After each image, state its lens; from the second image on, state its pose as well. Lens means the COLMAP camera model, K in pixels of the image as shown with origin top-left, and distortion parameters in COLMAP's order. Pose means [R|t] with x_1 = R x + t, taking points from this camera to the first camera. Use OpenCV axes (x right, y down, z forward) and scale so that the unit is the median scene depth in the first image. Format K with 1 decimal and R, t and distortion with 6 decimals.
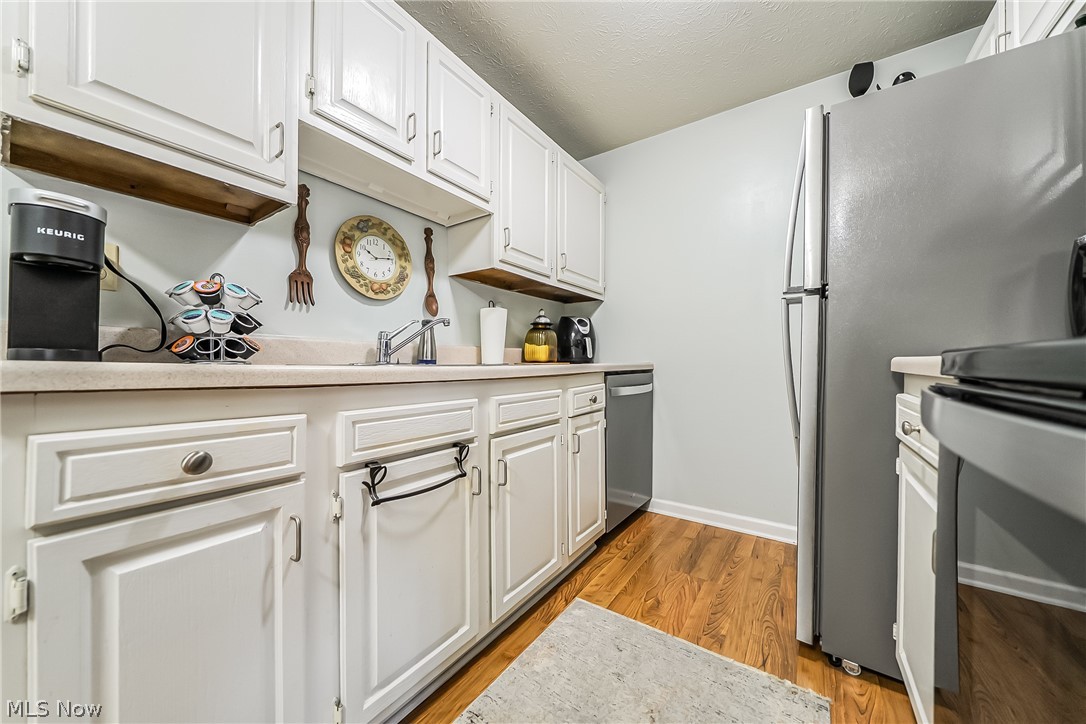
lens RADIAL K [[381.4, 0, 547.3], [0, 381.4, 365.8], [0, 0, 1]] dist [-0.000124, -0.000026]
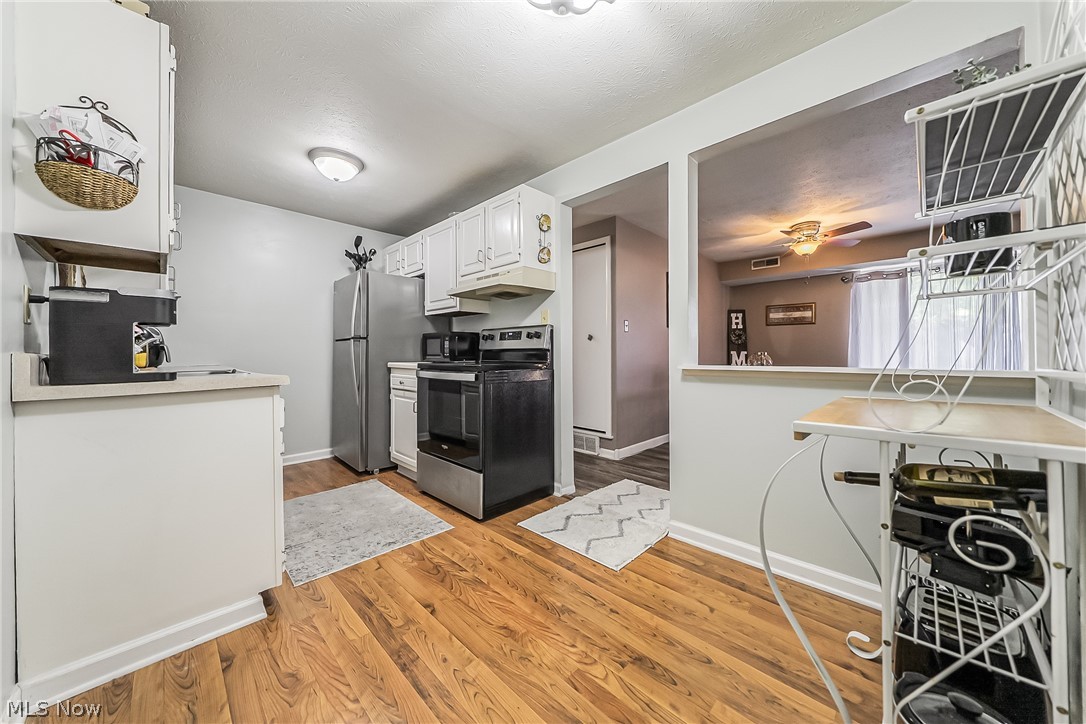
lens RADIAL K [[372.6, 0, 544.8], [0, 372.6, 356.2], [0, 0, 1]] dist [0.000438, -0.000013]
pose [[0.184148, -0.007540, 0.982870, -1.154275], [0.010992, 0.999924, 0.005611, -0.048008], [-0.982837, 0.009771, 0.184217, -0.510062]]
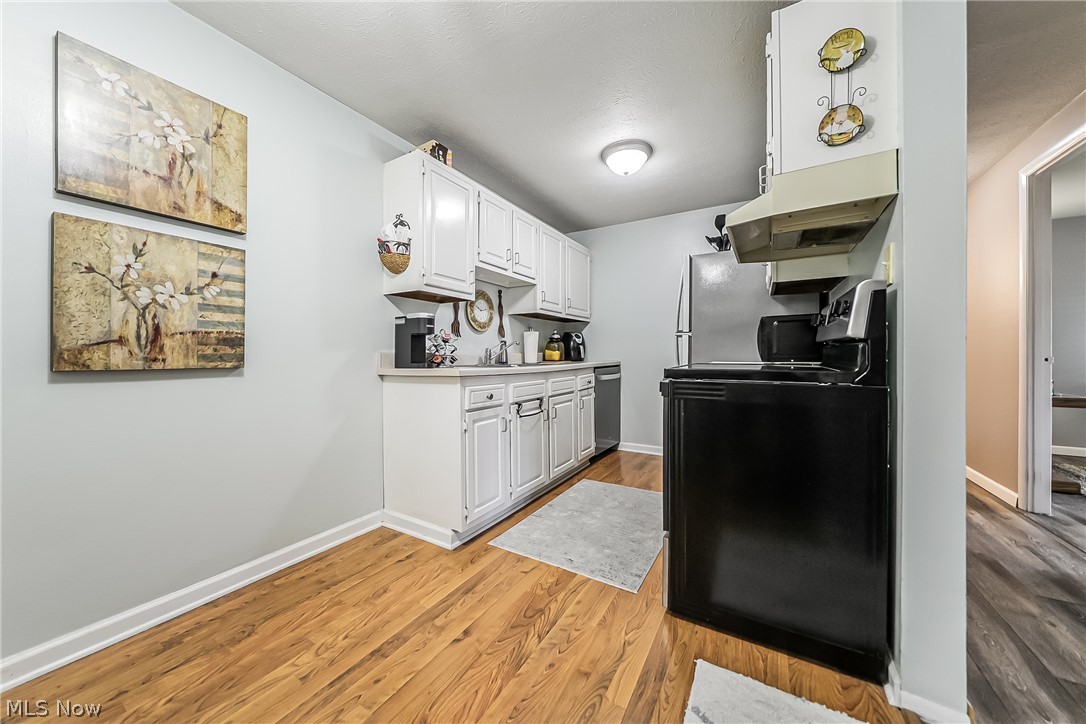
lens RADIAL K [[372.6, 0, 544.8], [0, 372.6, 356.2], [0, 0, 1]] dist [0.000438, -0.000013]
pose [[0.997923, -0.005581, 0.064172, -0.225687], [0.005698, 0.999982, -0.001638, -0.038017], [-0.064161, 0.002001, 0.997938, -0.868585]]
